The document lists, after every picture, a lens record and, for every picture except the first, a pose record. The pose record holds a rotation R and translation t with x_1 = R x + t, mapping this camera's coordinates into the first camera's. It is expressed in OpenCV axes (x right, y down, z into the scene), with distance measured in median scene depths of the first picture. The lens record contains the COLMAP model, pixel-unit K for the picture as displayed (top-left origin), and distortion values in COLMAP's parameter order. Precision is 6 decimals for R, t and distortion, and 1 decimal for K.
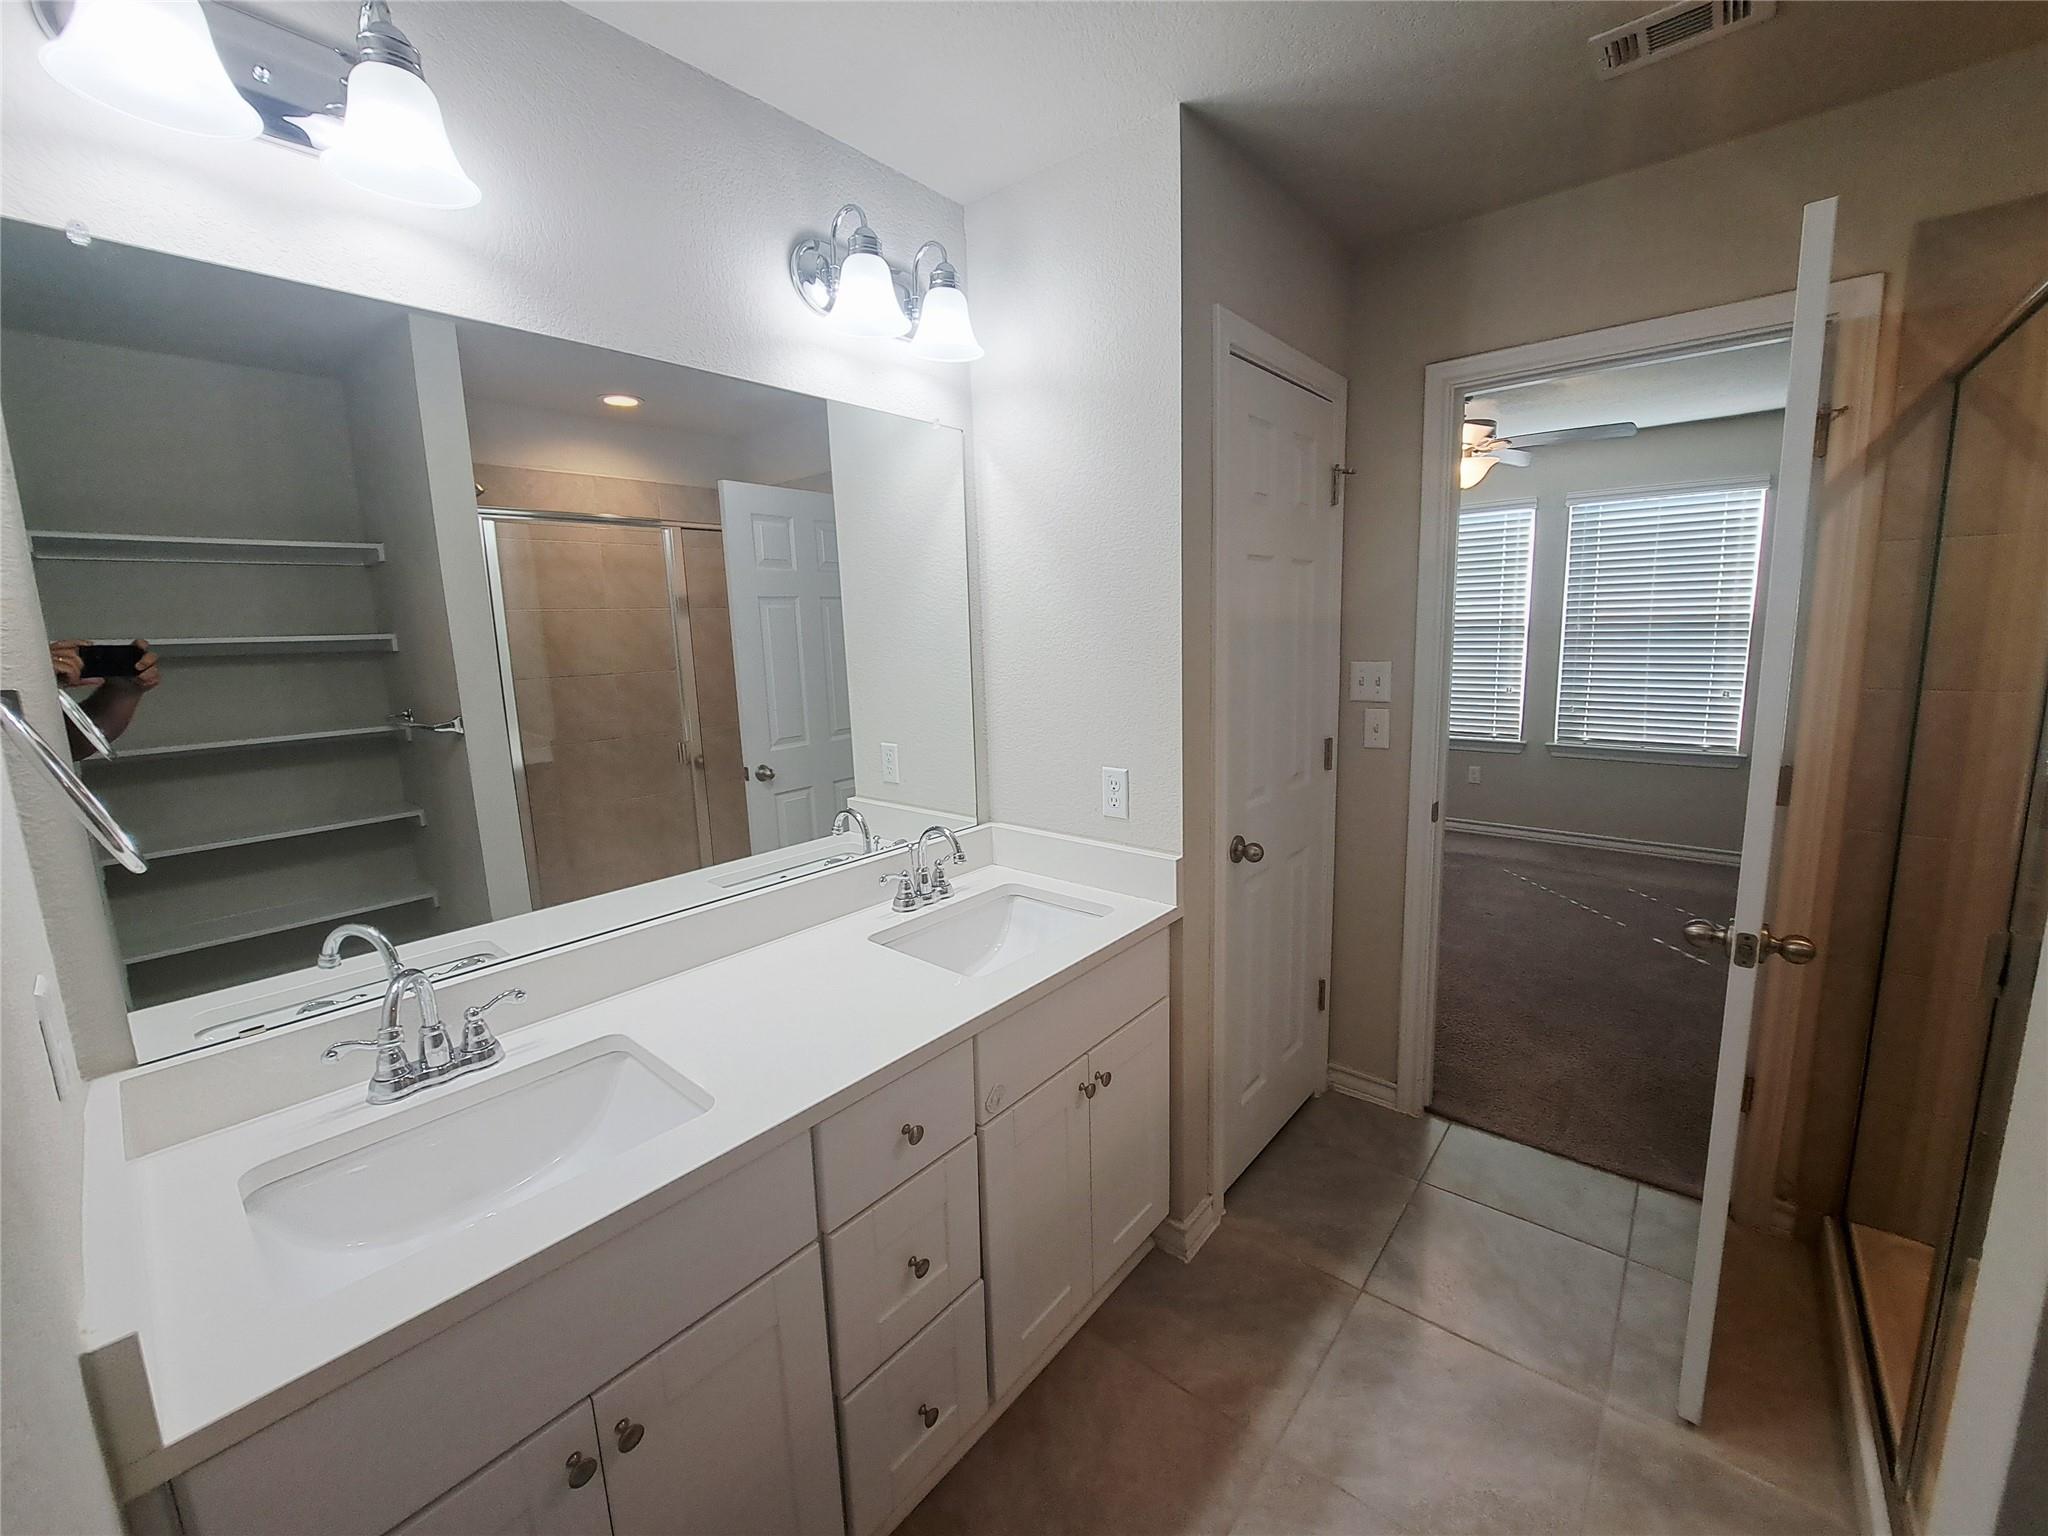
lens RADIAL K [[810.0, 0, 1036.4], [0, 810.0, 756.9], [0, 0, 1]] dist [-0.015232, -0.002202]
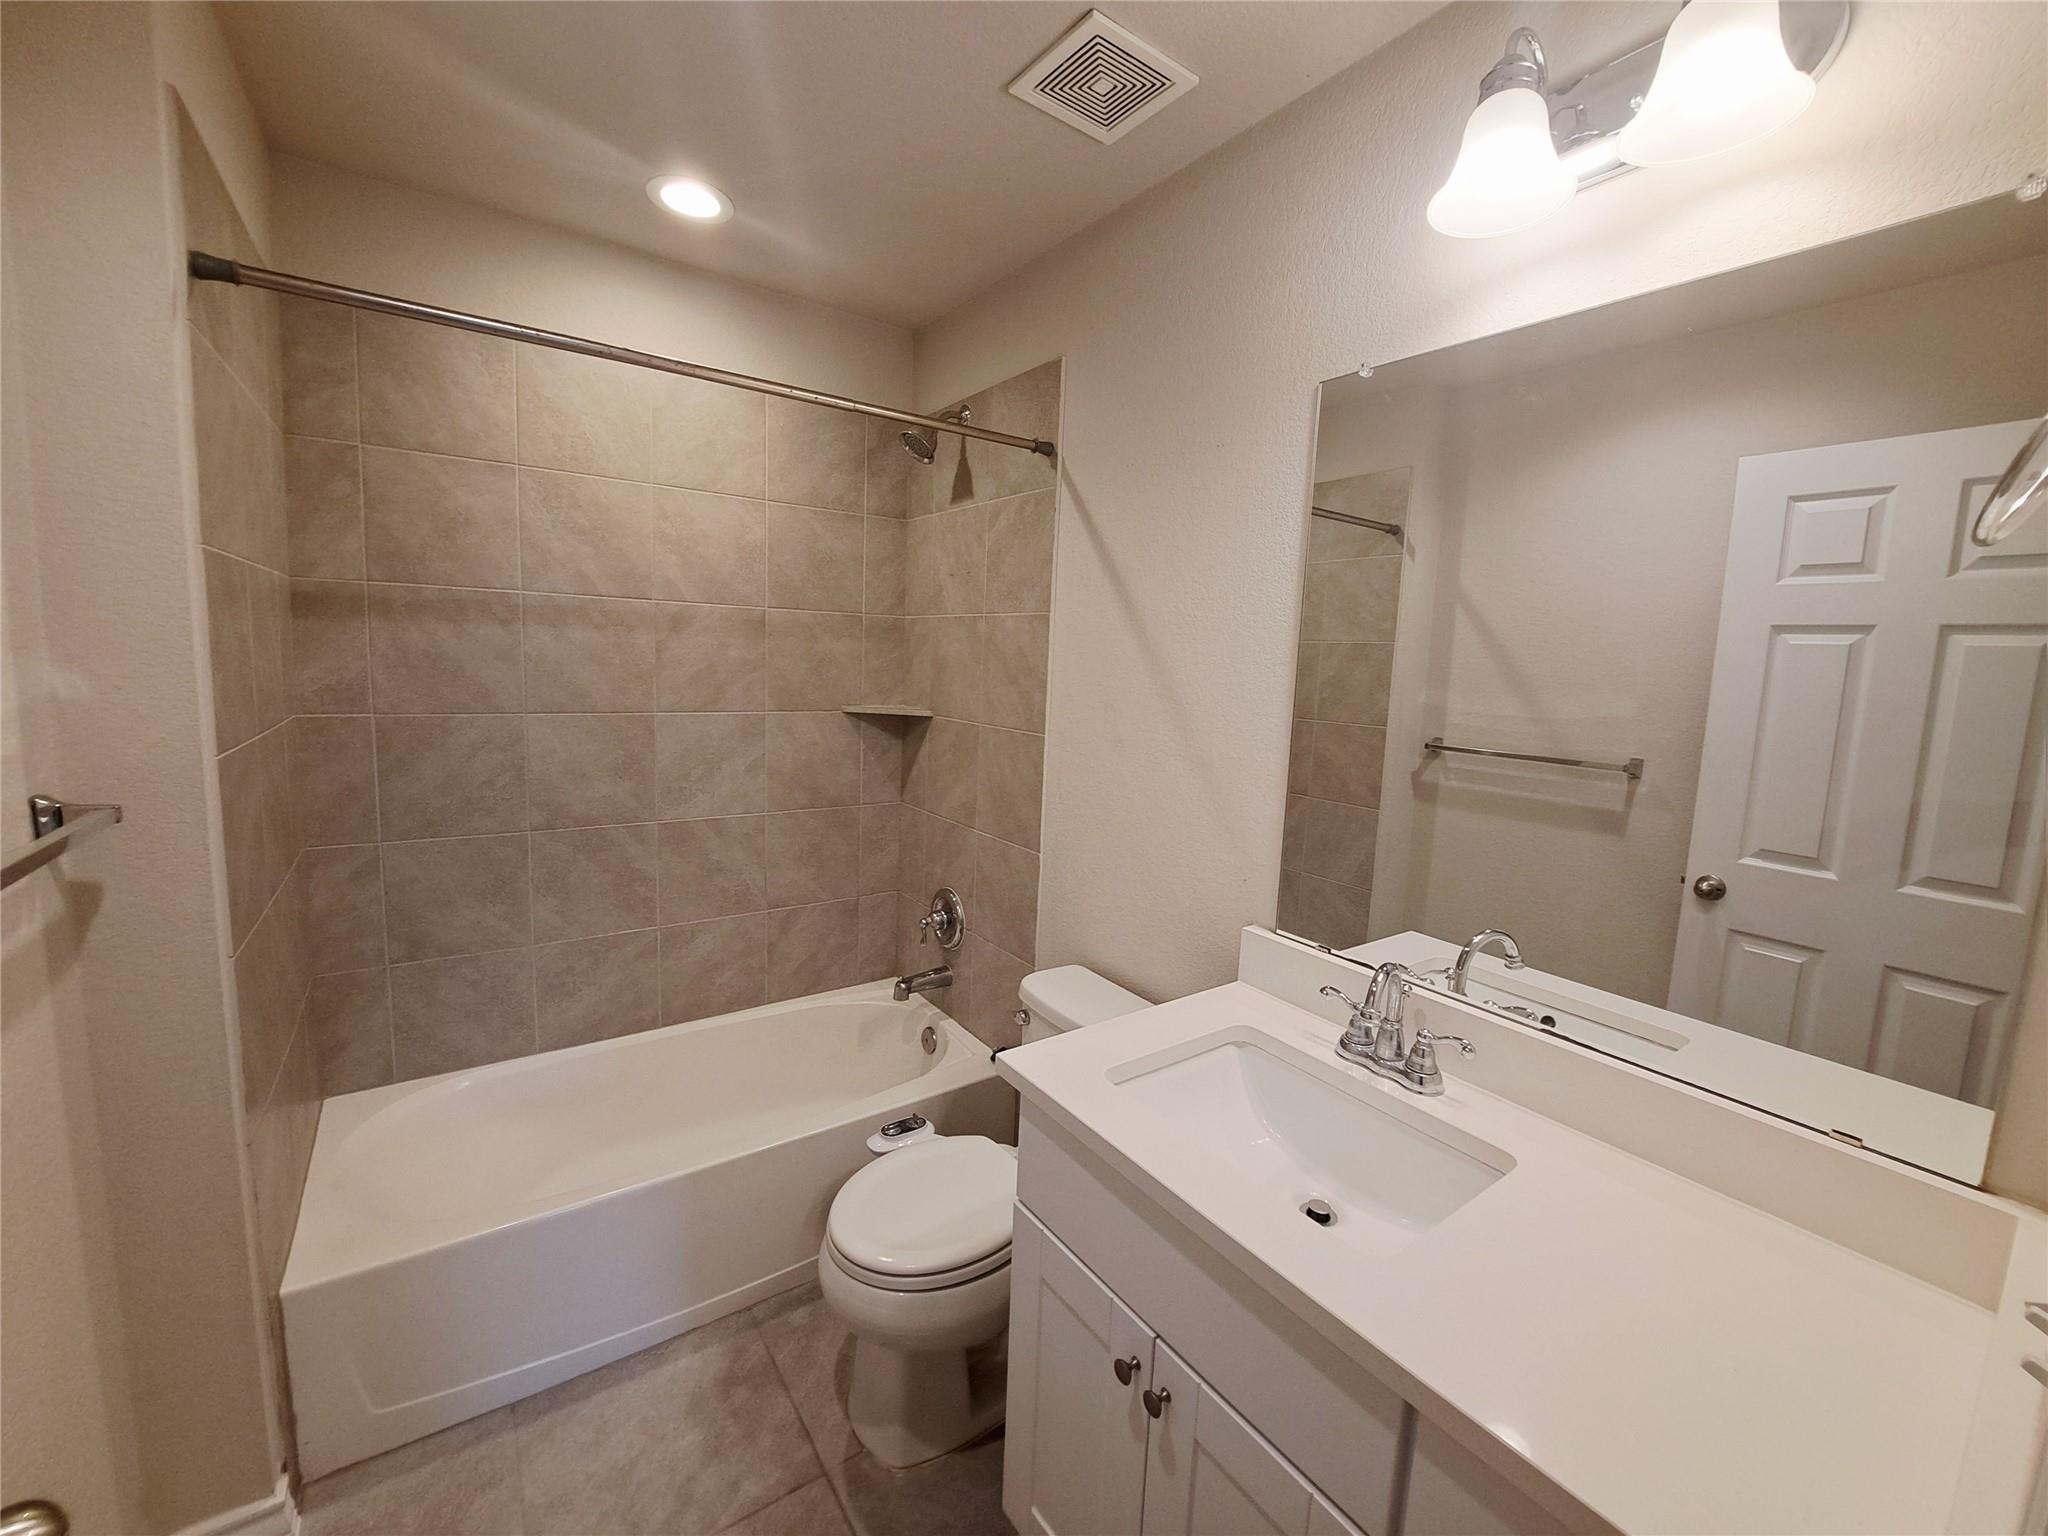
lens RADIAL K [[810.0, 0, 1036.4], [0, 810.0, 756.9], [0, 0, 1]] dist [-0.015232, -0.002202]
pose [[-0.236258, 0.118884, -0.964390, 0.378927], [-0.196659, 0.966098, 0.167272, -0.103826], [0.951581, 0.229176, -0.204869, 0.644903]]
